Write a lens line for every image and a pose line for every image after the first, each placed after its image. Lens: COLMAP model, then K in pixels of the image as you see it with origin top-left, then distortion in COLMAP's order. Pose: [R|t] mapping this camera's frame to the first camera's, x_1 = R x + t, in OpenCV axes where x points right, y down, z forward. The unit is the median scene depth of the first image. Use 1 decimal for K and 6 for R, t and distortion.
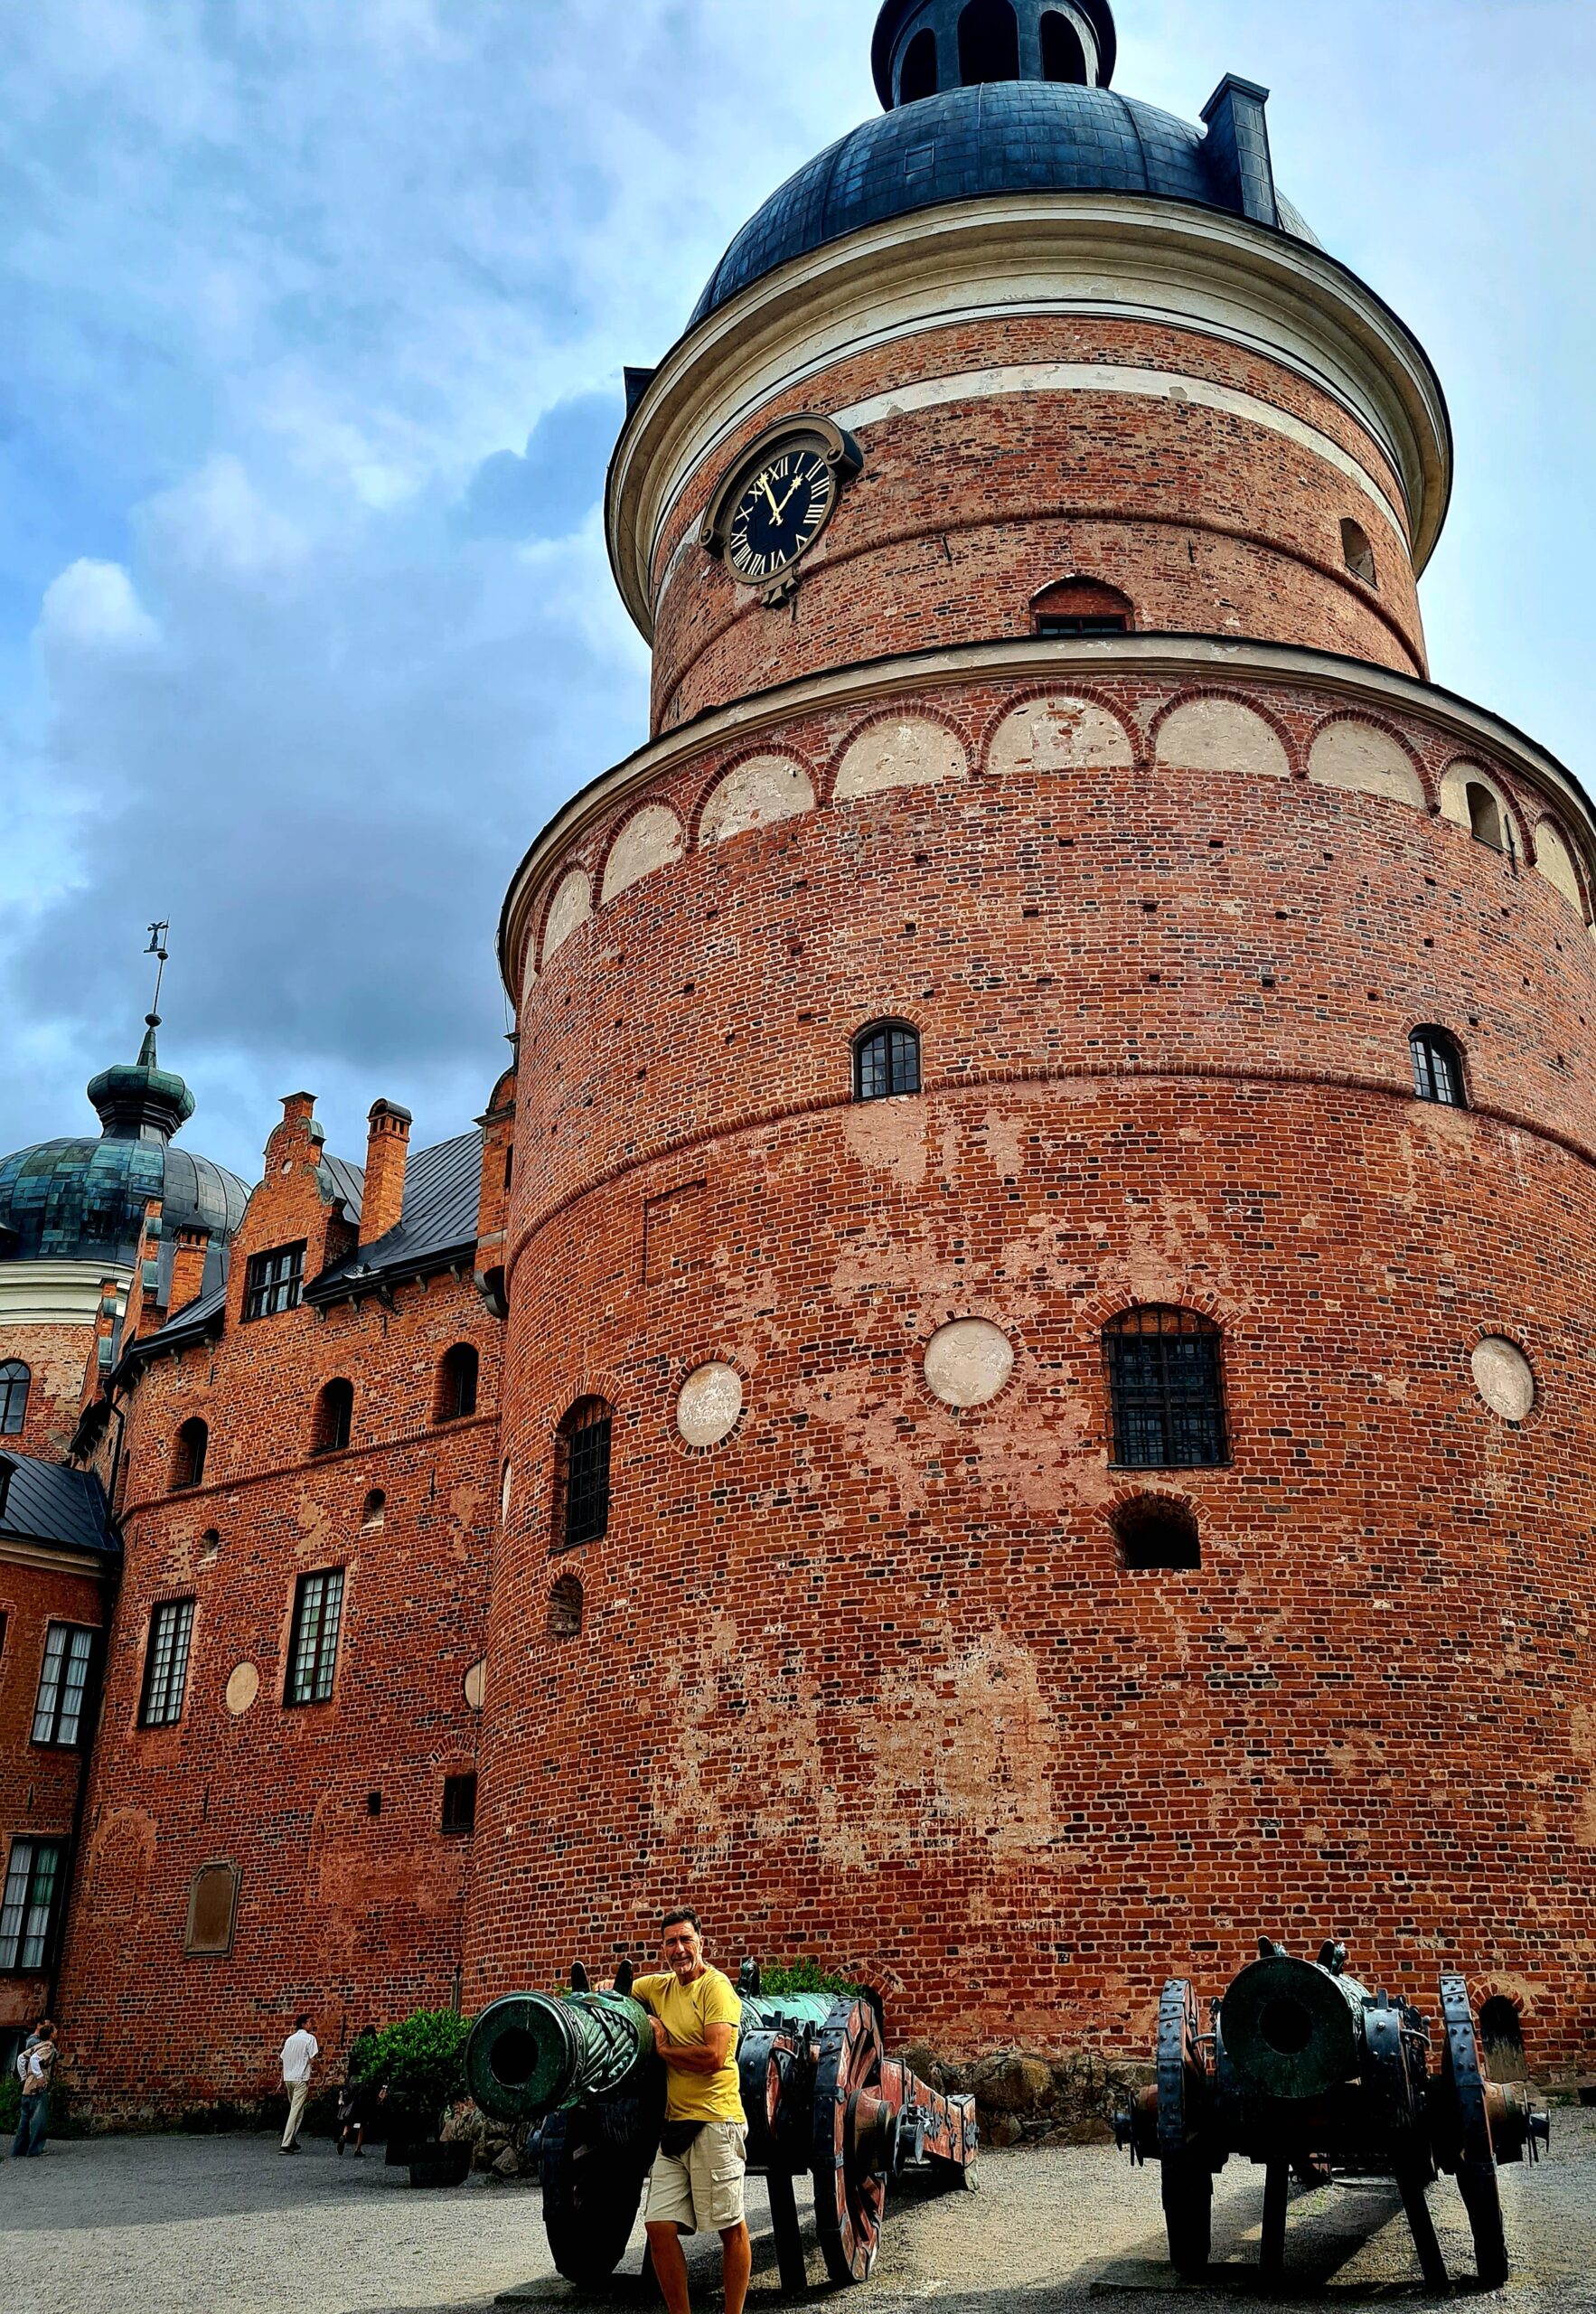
lens RADIAL K [[1823.7, 0, 893.3], [0, 1823.7, 1242.3], [0, 0, 1]] dist [0.032292, -0.012735]
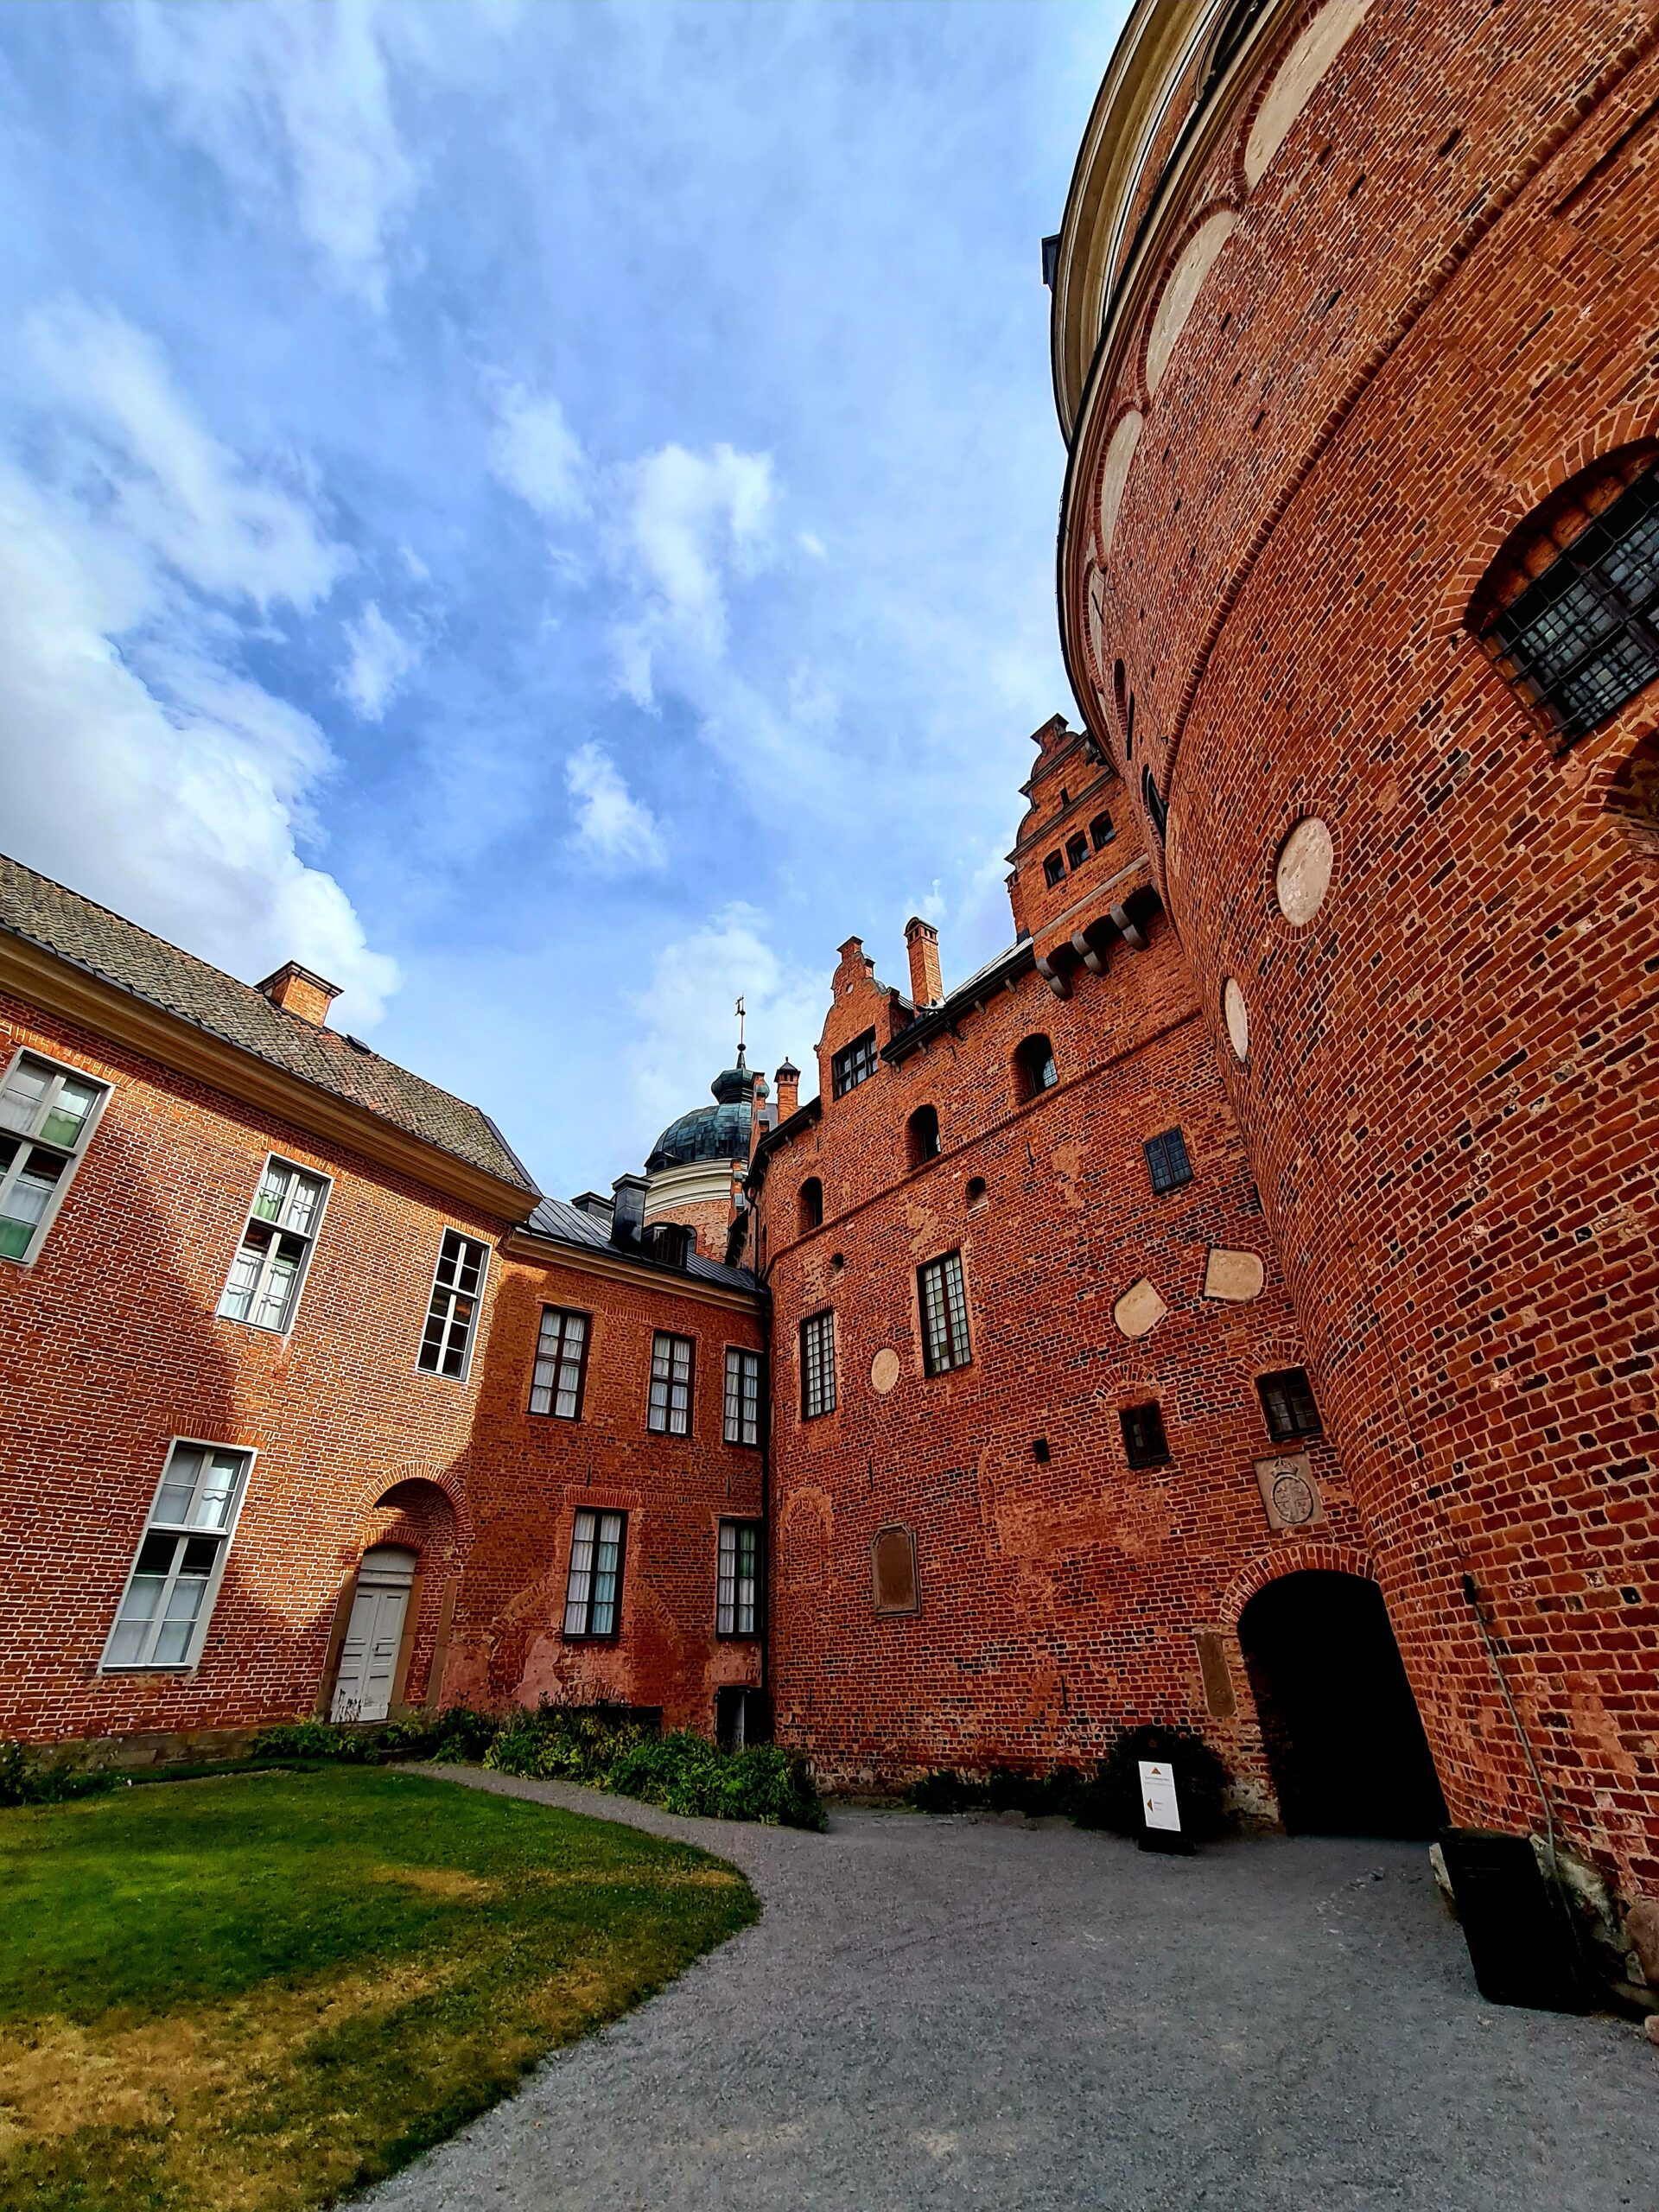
lens RADIAL K [[911.9, 0, 825.8], [0, 911.9, 1118.2], [0, 0, 1]] dist [0.000530, 0.000353]
pose [[0.946549, -0.172897, -0.272310, -0.204954], [0.130512, 0.977305, -0.166859, 0.176950], [0.294979, 0.122400, 0.947632, 0.423279]]
